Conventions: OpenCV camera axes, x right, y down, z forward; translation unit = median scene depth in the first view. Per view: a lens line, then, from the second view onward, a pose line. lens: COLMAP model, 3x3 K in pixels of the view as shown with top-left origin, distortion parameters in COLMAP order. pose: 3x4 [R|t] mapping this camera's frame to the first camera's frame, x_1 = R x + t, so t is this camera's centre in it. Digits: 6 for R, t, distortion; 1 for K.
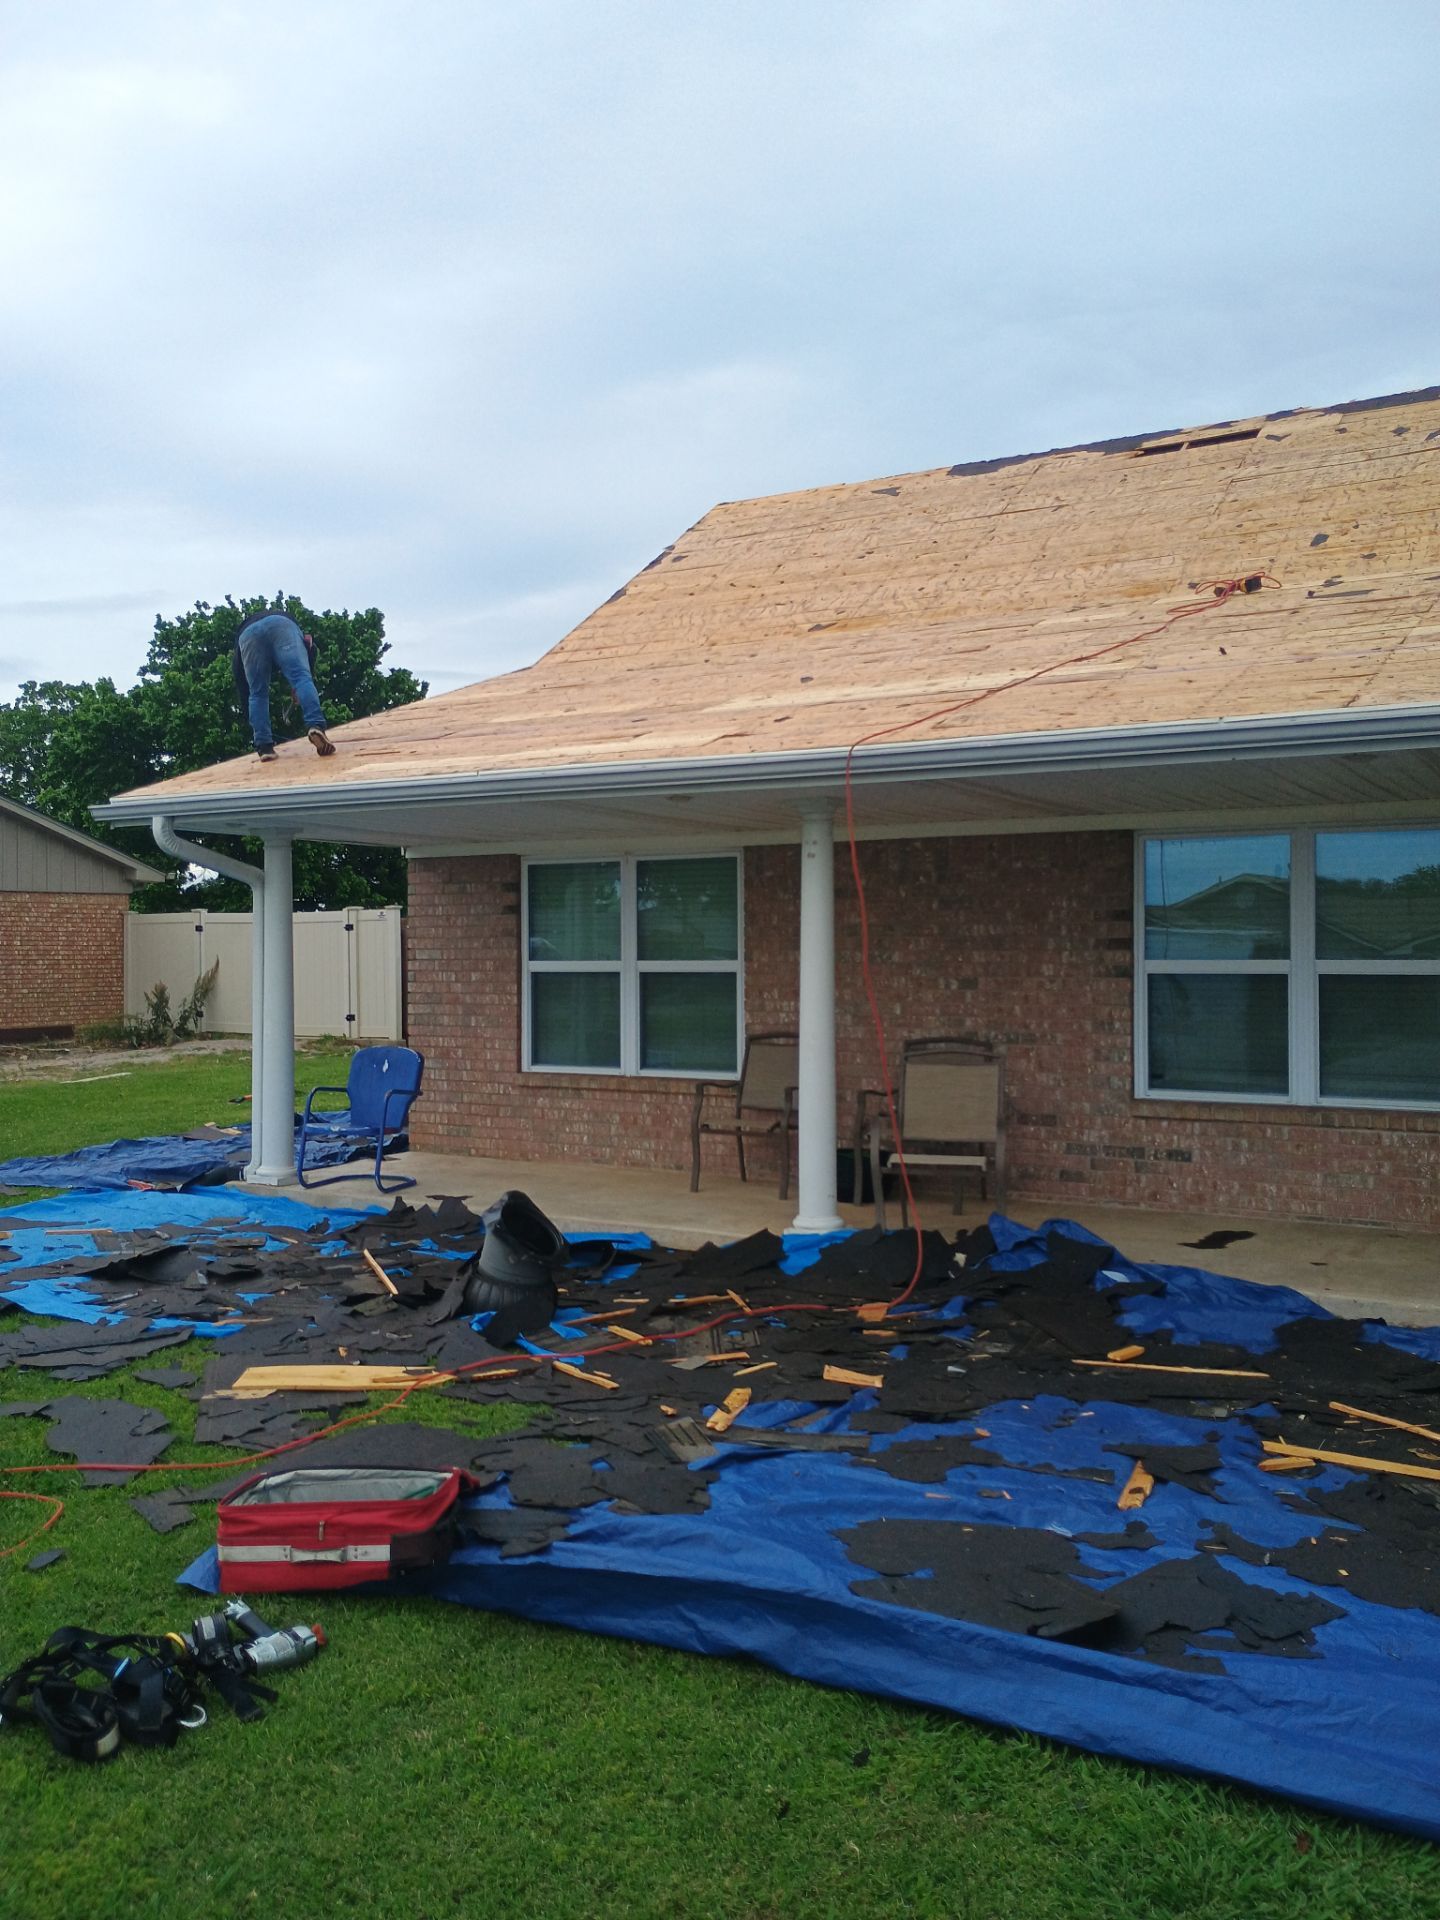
lens RADIAL K [[1661.9, 0, 691.1], [0, 1661.9, 959.6], [0, 0, 1]] dist [0.034358, -0.006896]
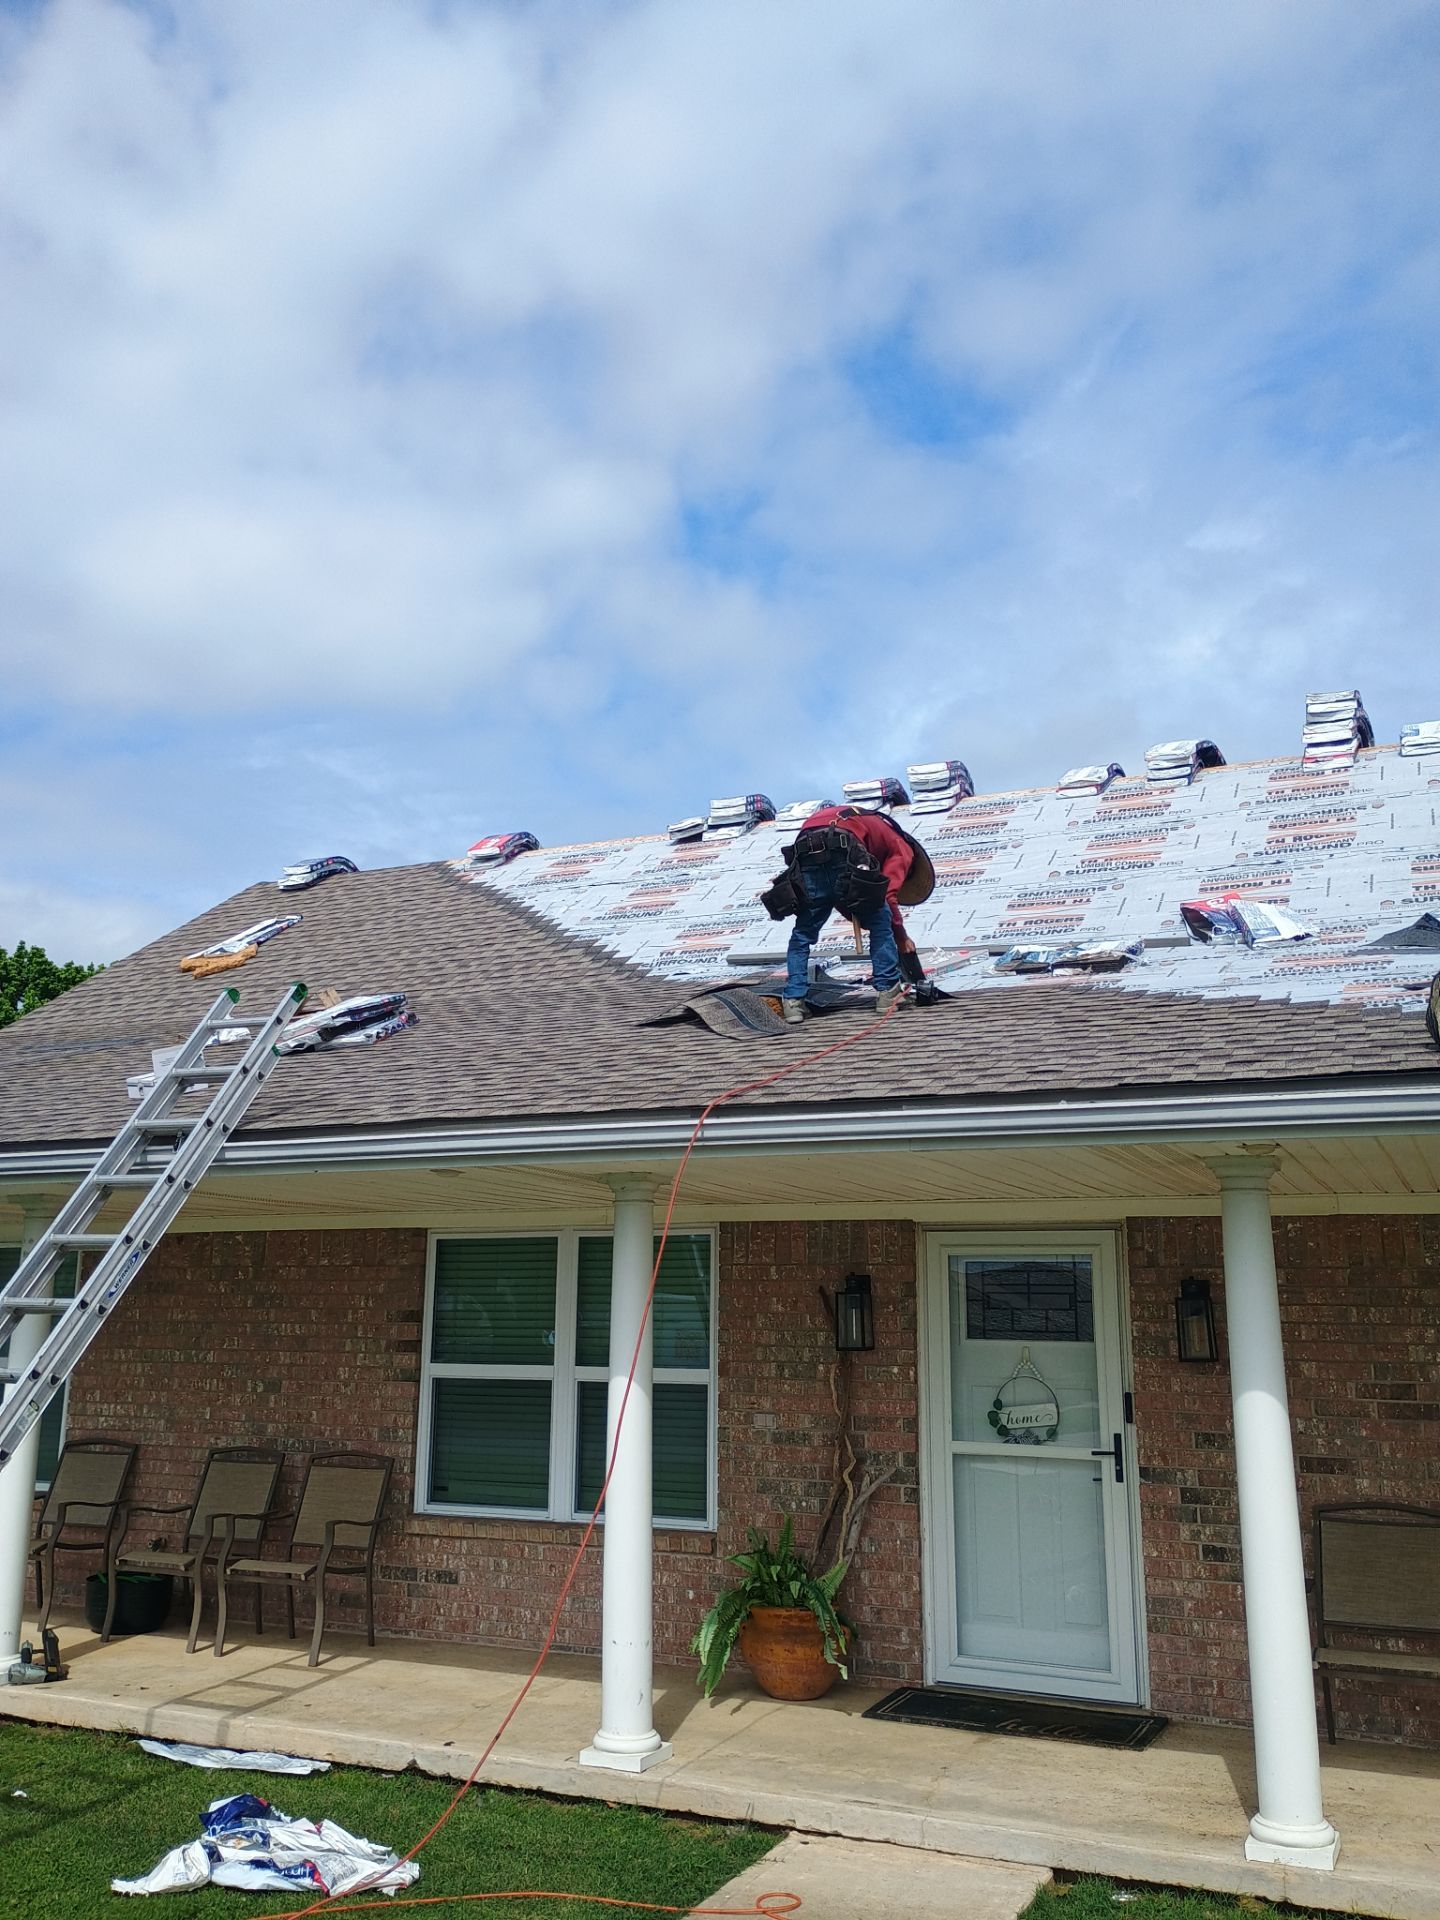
lens RADIAL K [[1672.8, 0, 714.1], [0, 1672.8, 956.0], [0, 0, 1]] dist [0.059984, -0.001849]
pose [[0.993671, 0.036798, 0.106129, 0.285742], [-0.012948, 0.976042, -0.217198, -0.018679], [-0.111578, 0.214450, 0.970341, -0.026762]]
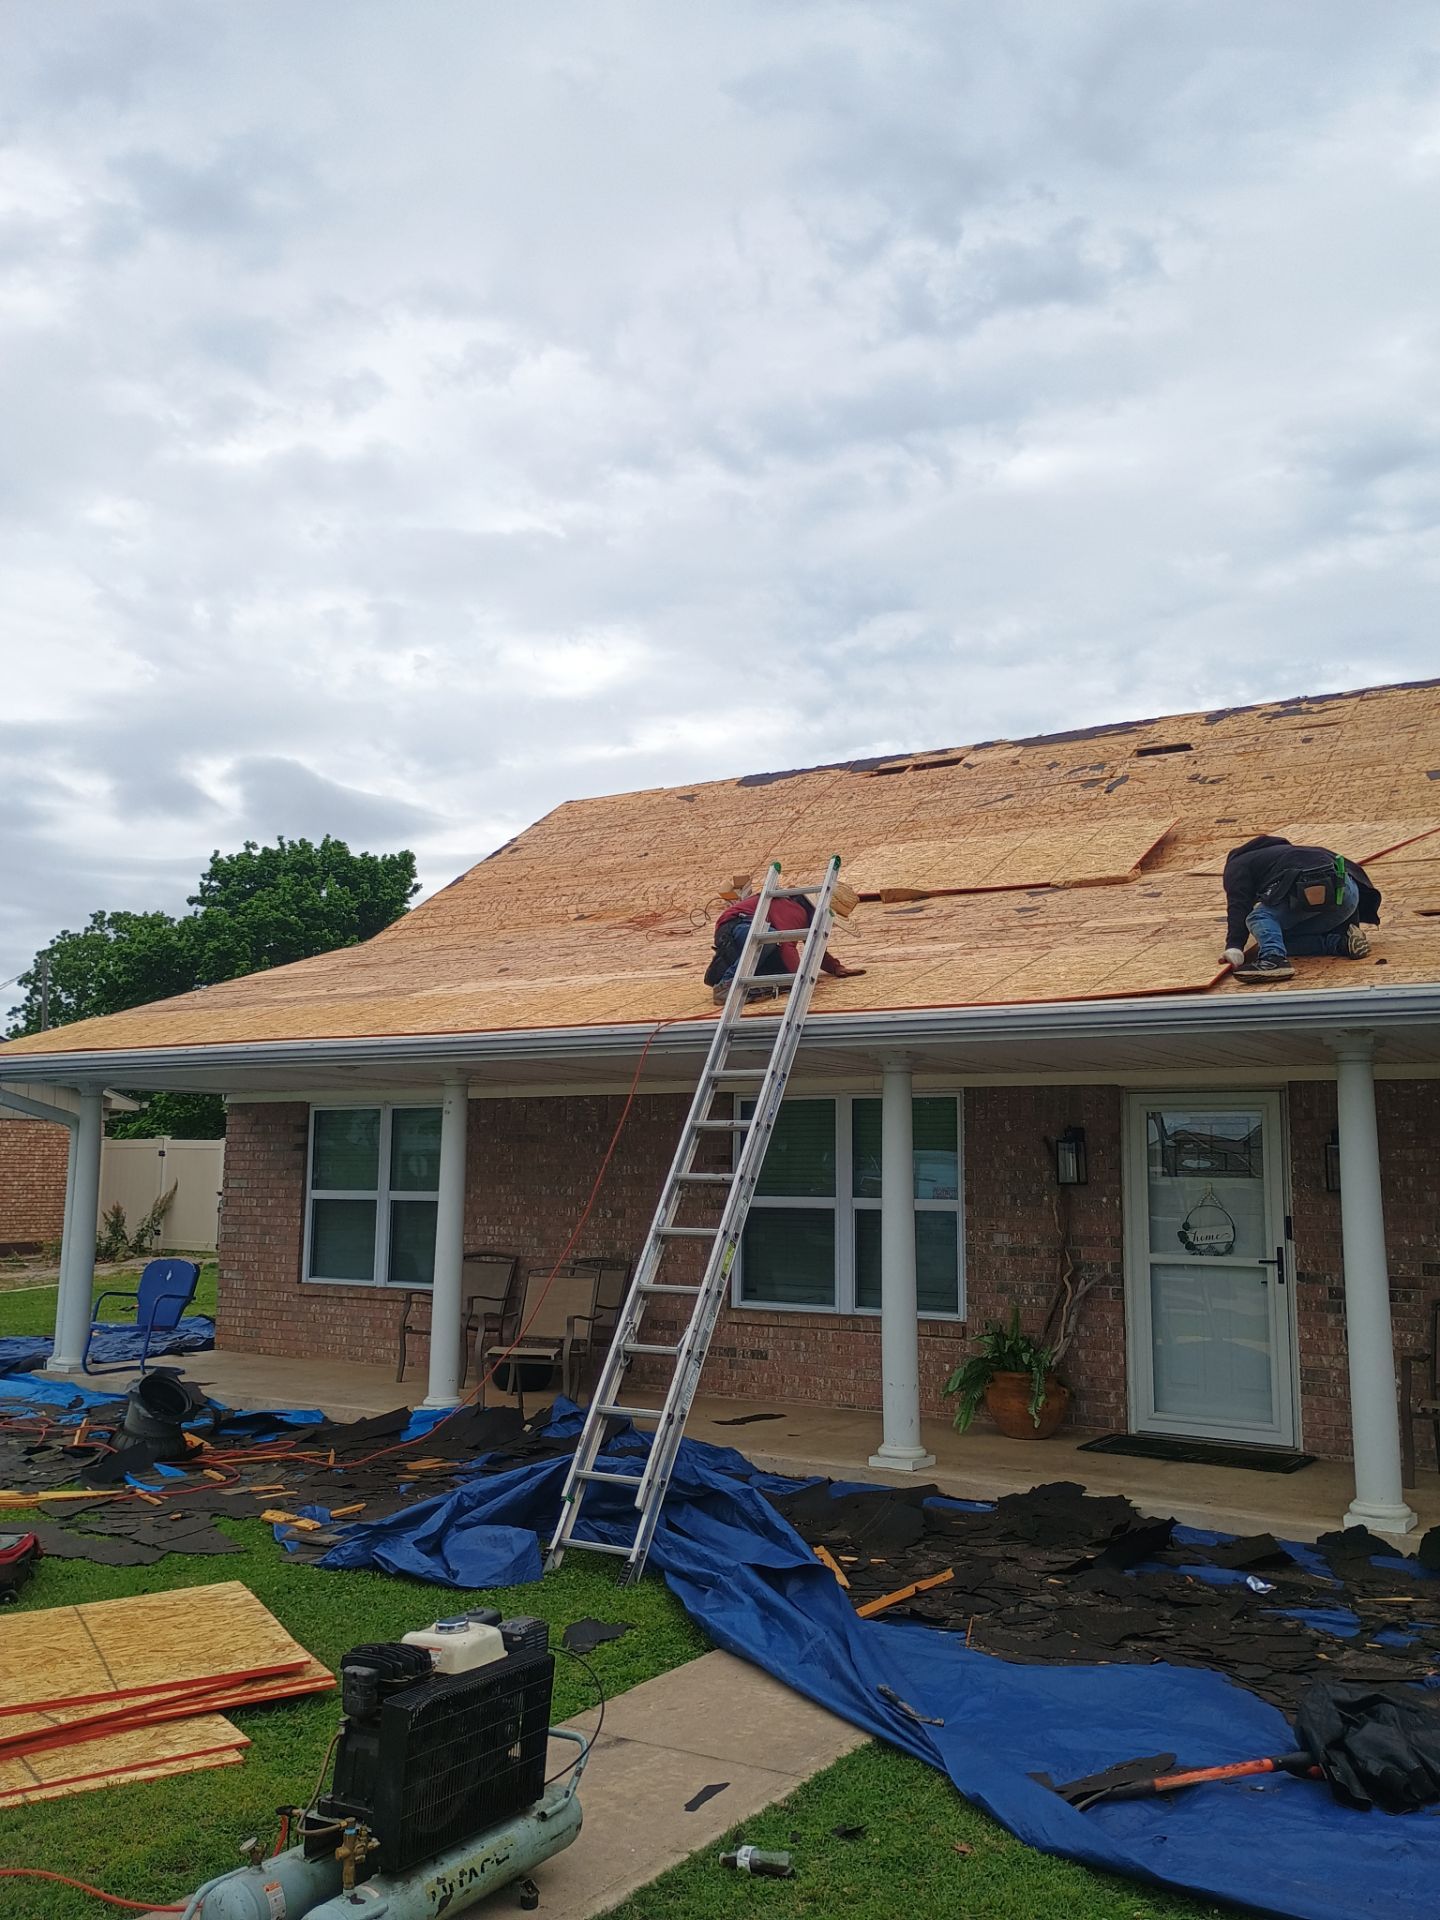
lens RADIAL K [[1661.3, 0, 720.0], [0, 1661.3, 960.0], [0, 0, 1]] dist [0.048212, -0.008255]
pose [[0.999426, 0.009139, -0.032615, 0.261698], [-0.013404, 0.991016, -0.133067, -0.008242], [0.031106, 0.133428, 0.990570, -0.245009]]
